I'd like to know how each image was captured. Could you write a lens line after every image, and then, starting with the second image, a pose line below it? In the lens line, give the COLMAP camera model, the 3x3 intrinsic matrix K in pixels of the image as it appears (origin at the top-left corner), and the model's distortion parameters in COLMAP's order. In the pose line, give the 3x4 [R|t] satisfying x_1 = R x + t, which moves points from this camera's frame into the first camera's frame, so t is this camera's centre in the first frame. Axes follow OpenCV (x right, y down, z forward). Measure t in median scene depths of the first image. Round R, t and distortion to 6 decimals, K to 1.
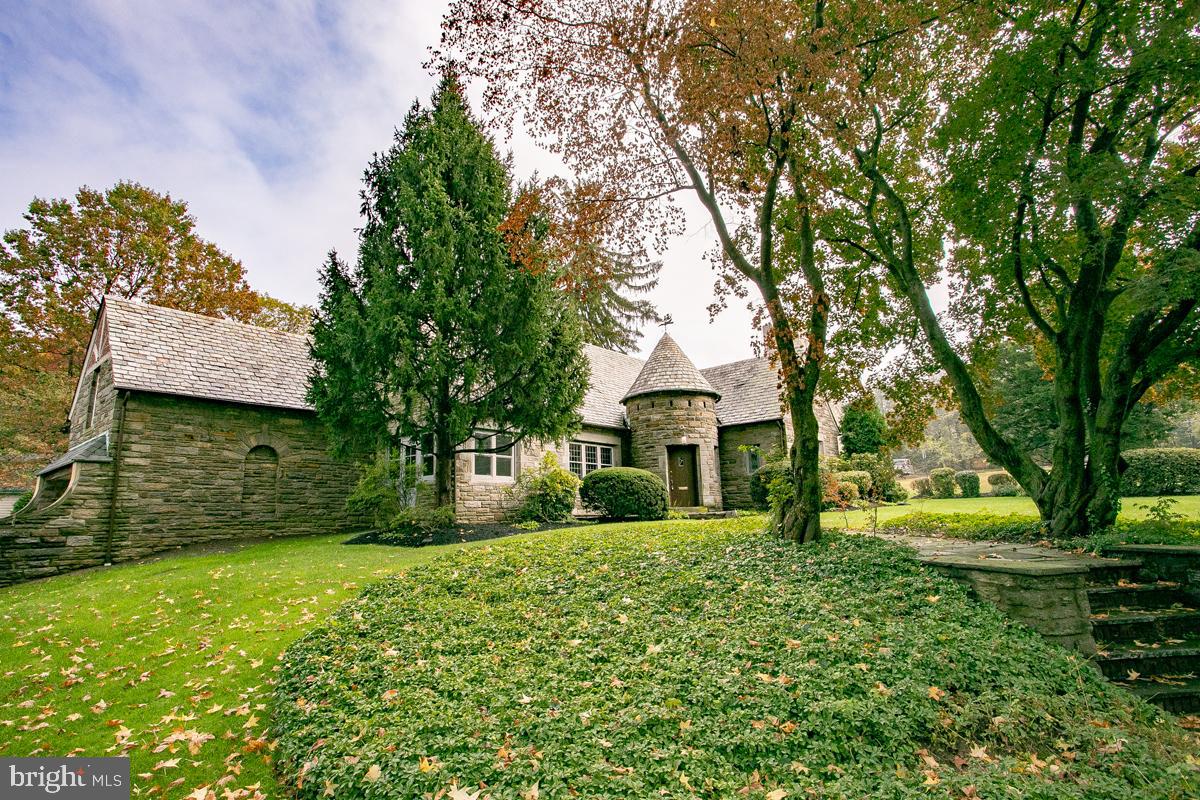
lens RADIAL K [[601.8, 0, 600.0], [0, 601.8, 400.0], [0, 0, 1]] dist [-0.071987, 0.035706]
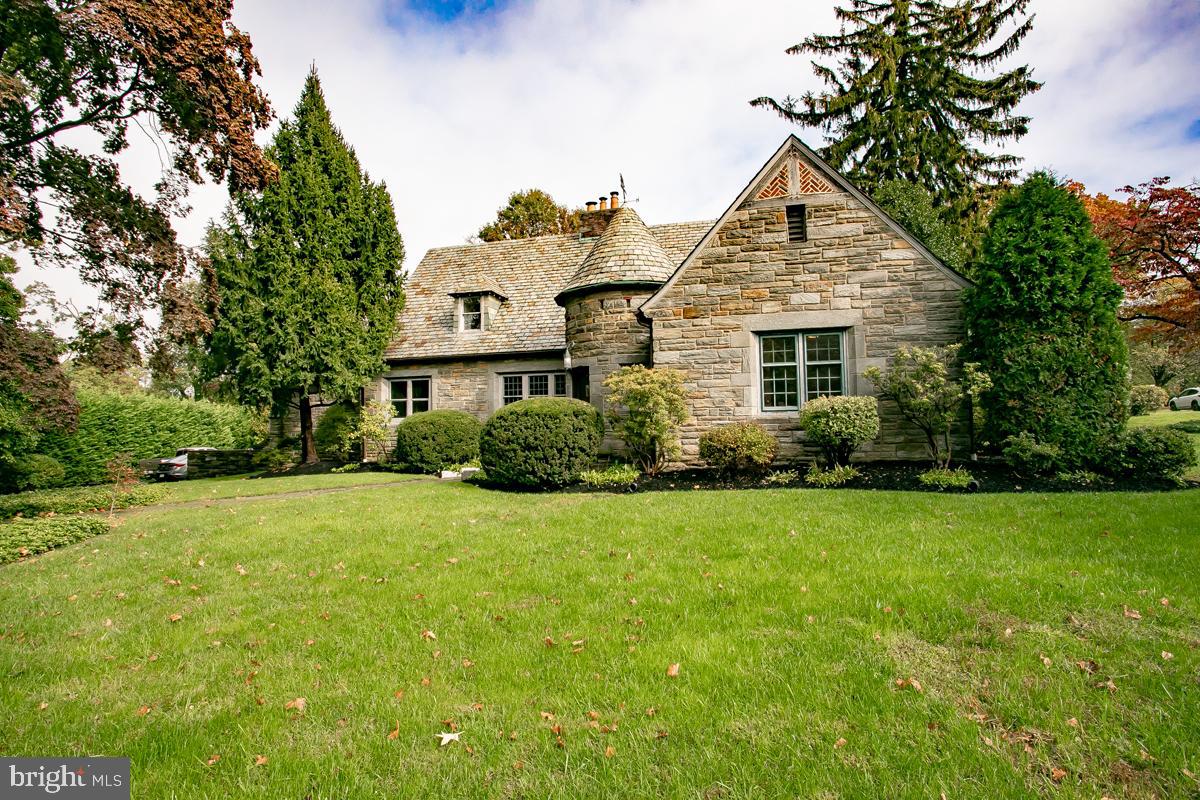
lens RADIAL K [[588.2, 0, 600.0], [0, 588.2, 400.0], [0, 0, 1]] dist [-0.076464, 0.036184]
pose [[0.422602, -0.011264, -0.906245, 1.112173], [0.183612, 0.980252, 0.073439, 0.092584], [0.887521, -0.197433, 0.416325, 1.020508]]
